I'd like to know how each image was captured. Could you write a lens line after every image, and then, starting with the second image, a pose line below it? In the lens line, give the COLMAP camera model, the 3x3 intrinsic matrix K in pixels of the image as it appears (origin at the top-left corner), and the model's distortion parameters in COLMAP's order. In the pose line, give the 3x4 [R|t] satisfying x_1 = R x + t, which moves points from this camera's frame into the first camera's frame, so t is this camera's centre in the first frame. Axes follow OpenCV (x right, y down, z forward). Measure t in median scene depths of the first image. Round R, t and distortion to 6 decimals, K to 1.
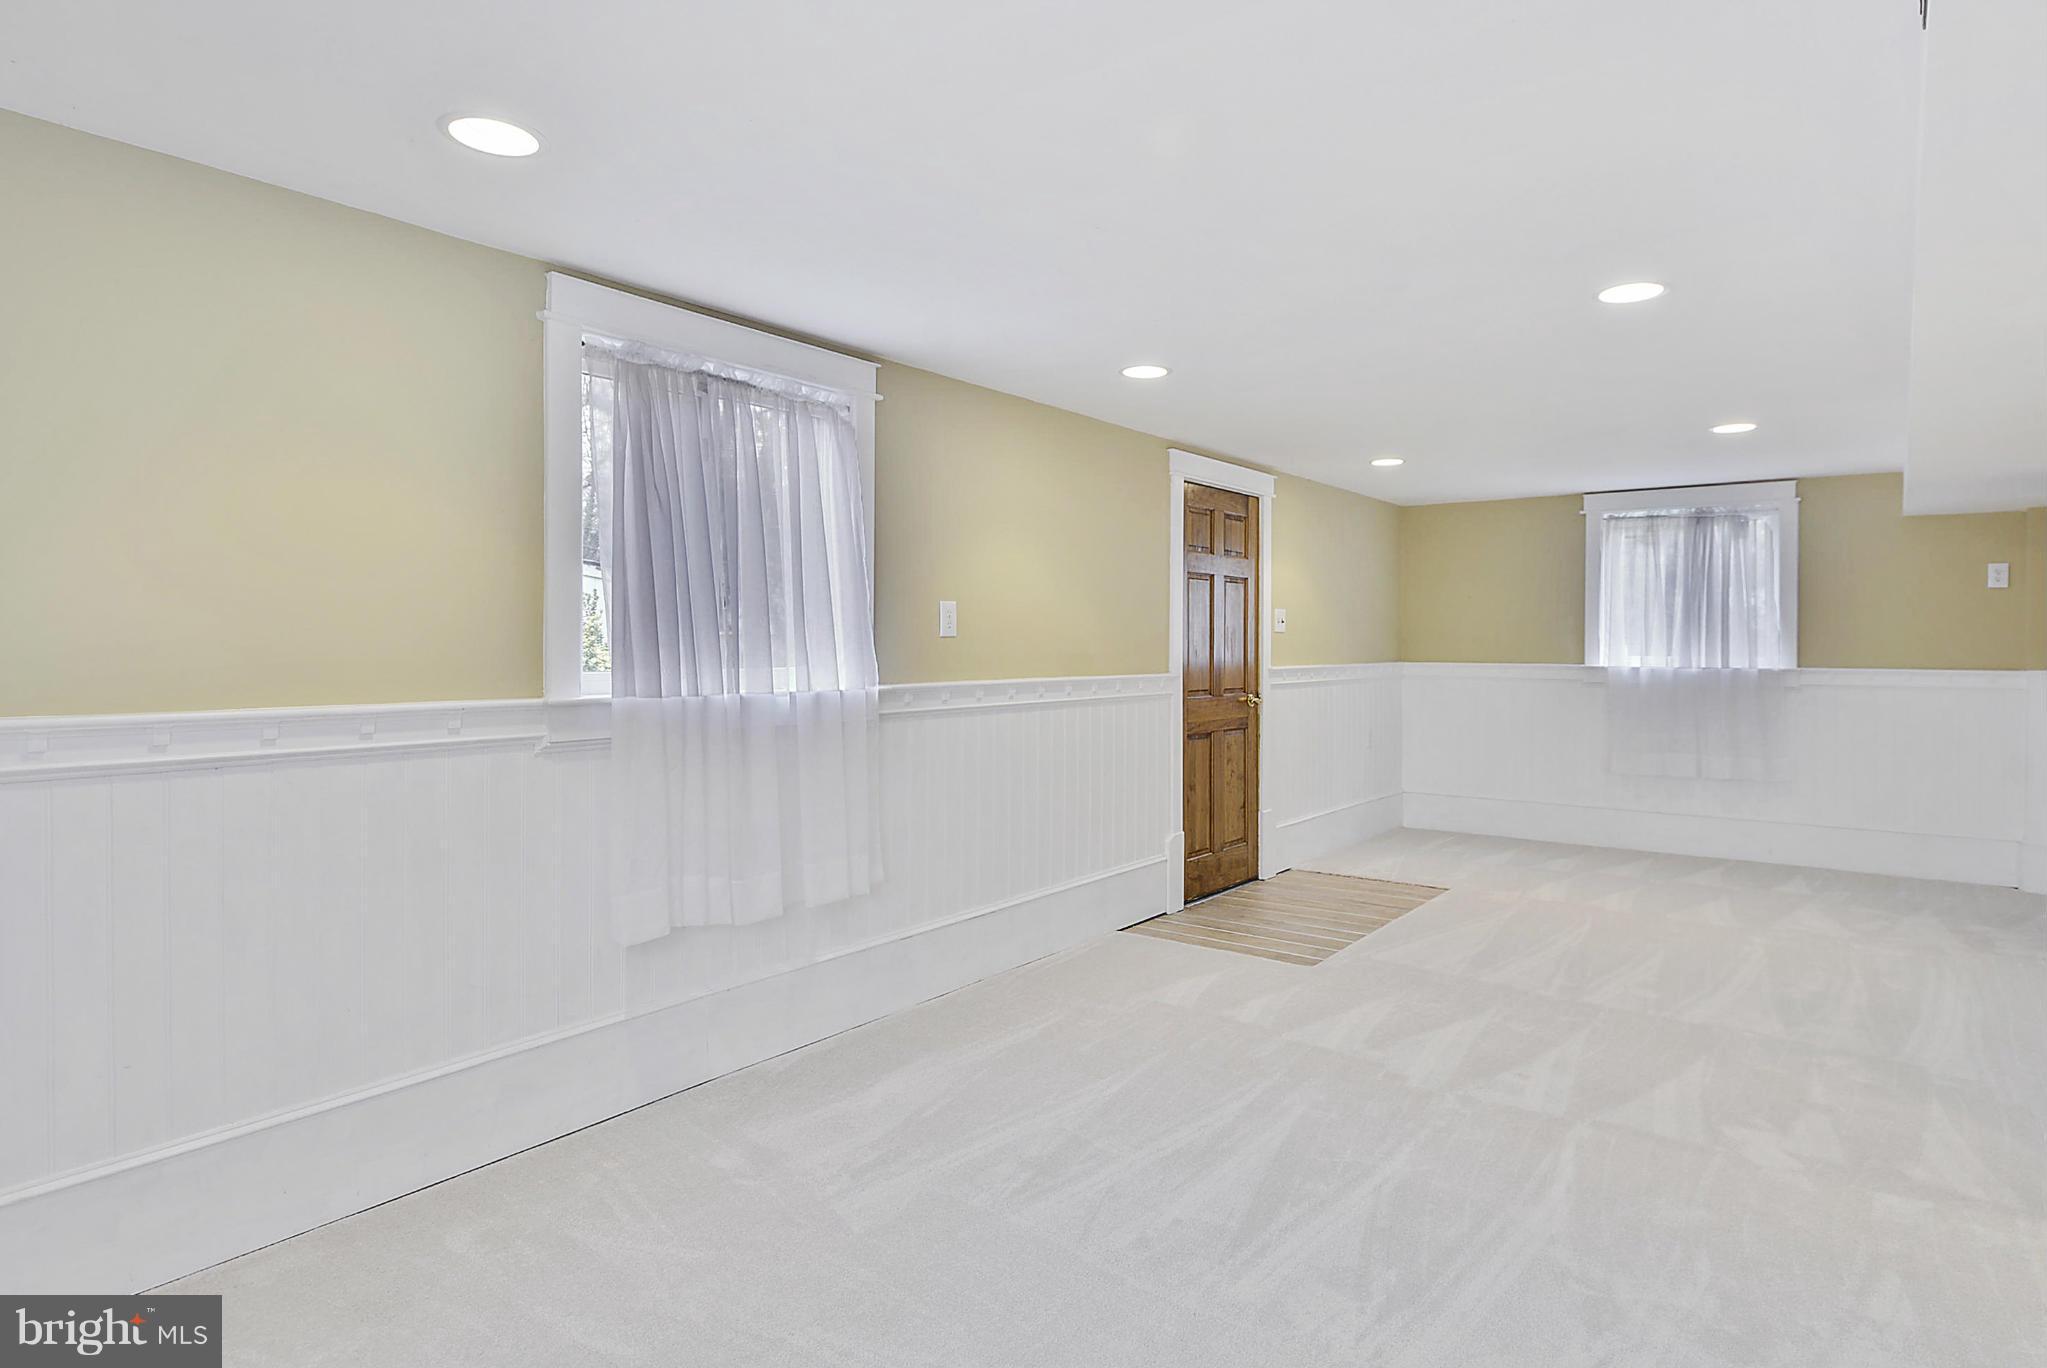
lens RADIAL K [[1100.7, 0, 1083.5], [0, 1100.7, 654.5], [0, 0, 1]] dist [0.003510, -0.004353]
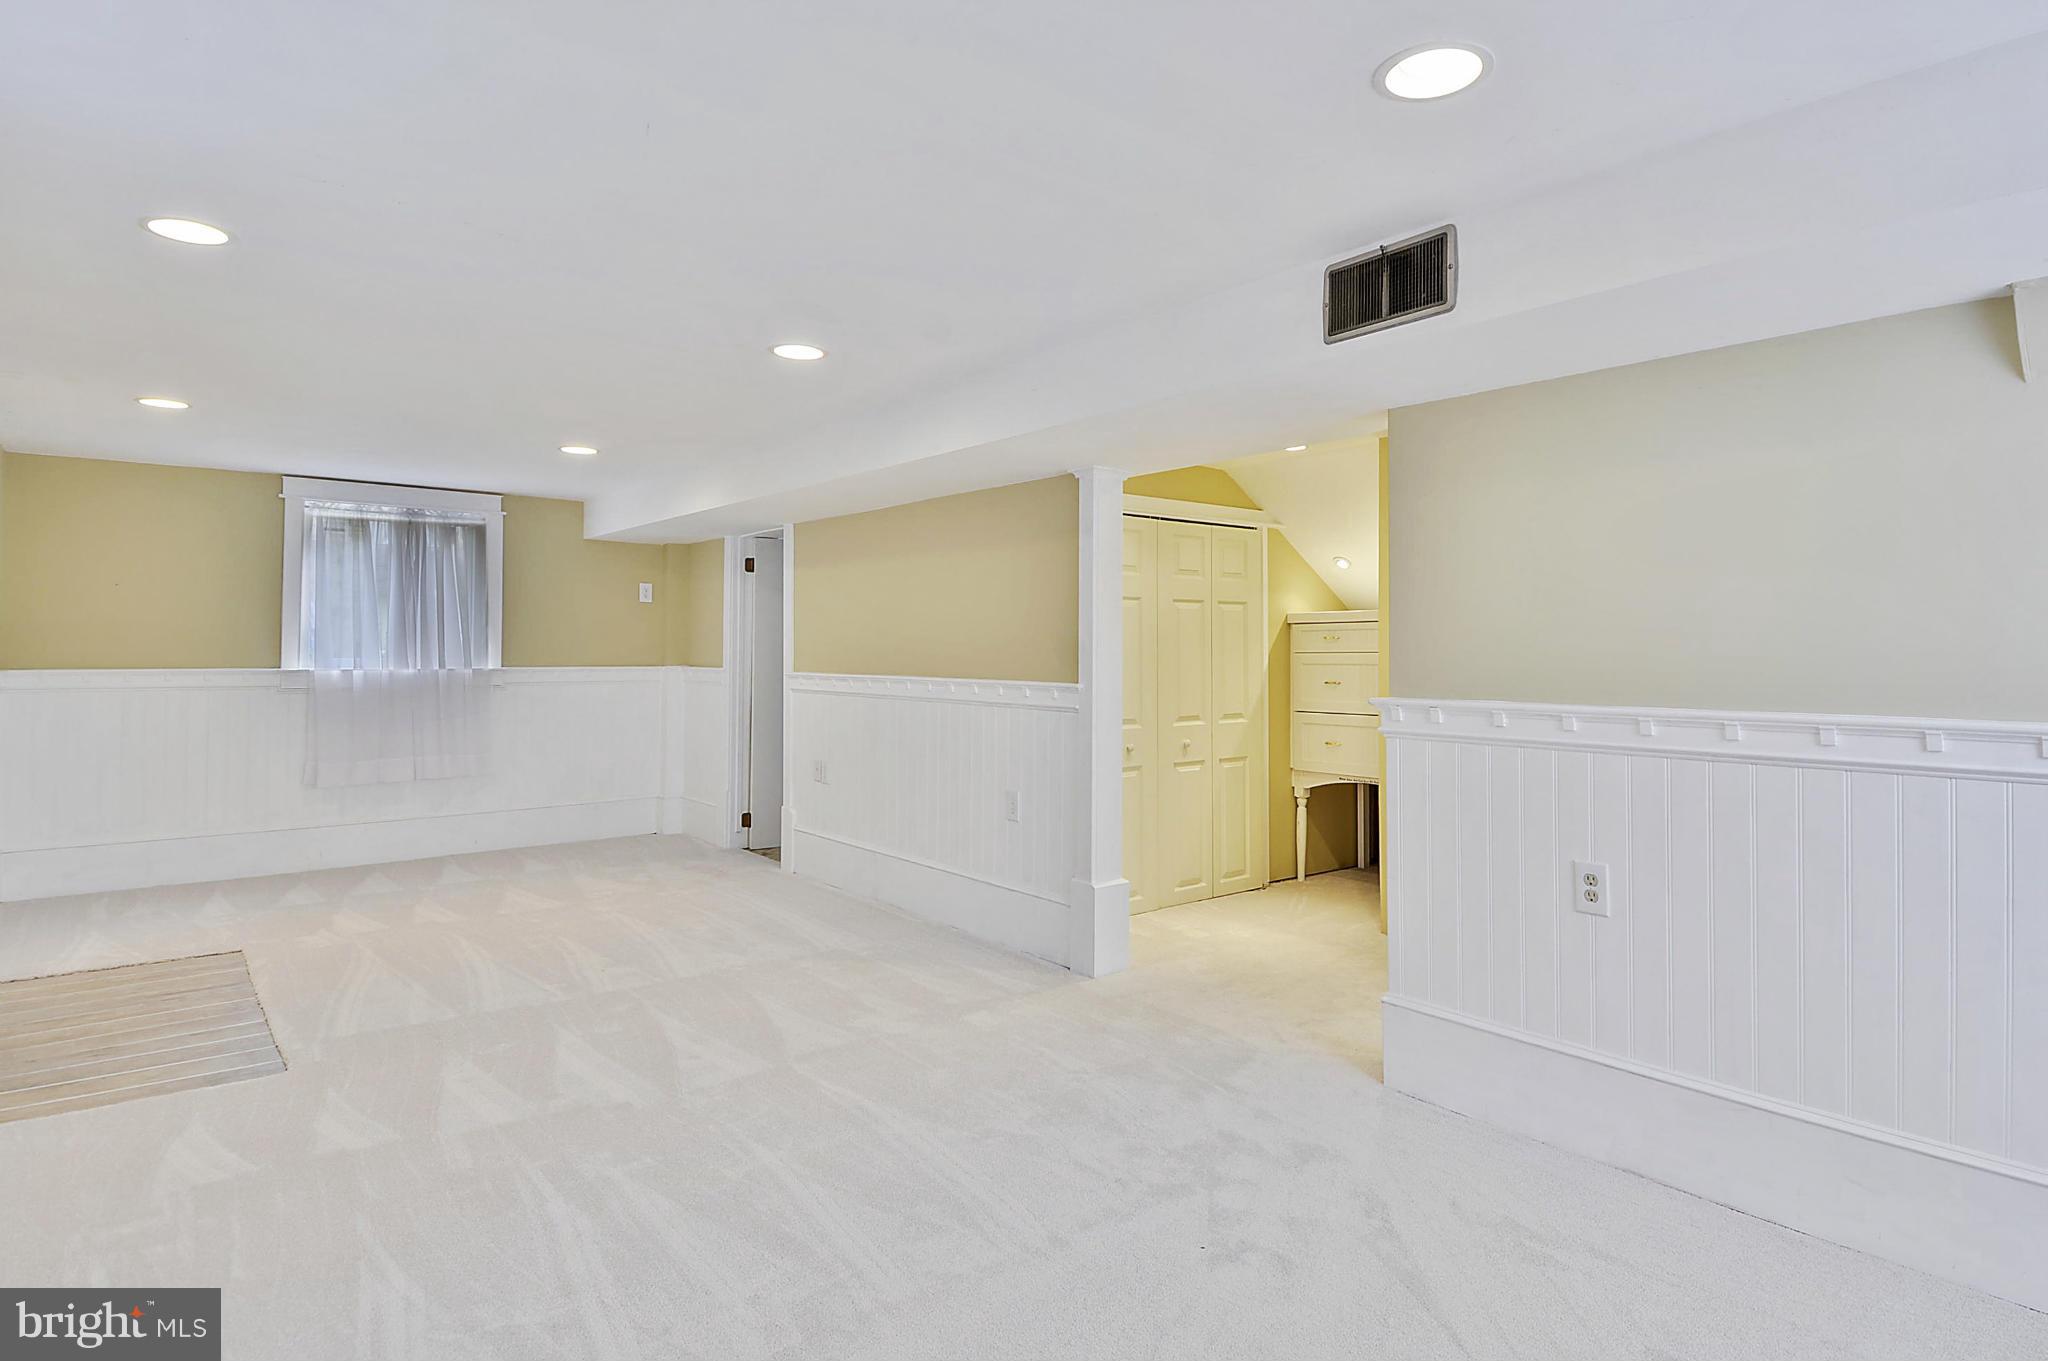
lens RADIAL K [[1101.2, 0, 1044.7], [0, 1101.2, 637.4], [0, 0, 1]] dist [0.003510, -0.004353]
pose [[0.244020, 0.007943, 0.969738, -0.305746], [0.007479, 0.999921, -0.010072, -0.002793], [-0.969741, 0.009710, 0.243942, 0.233442]]
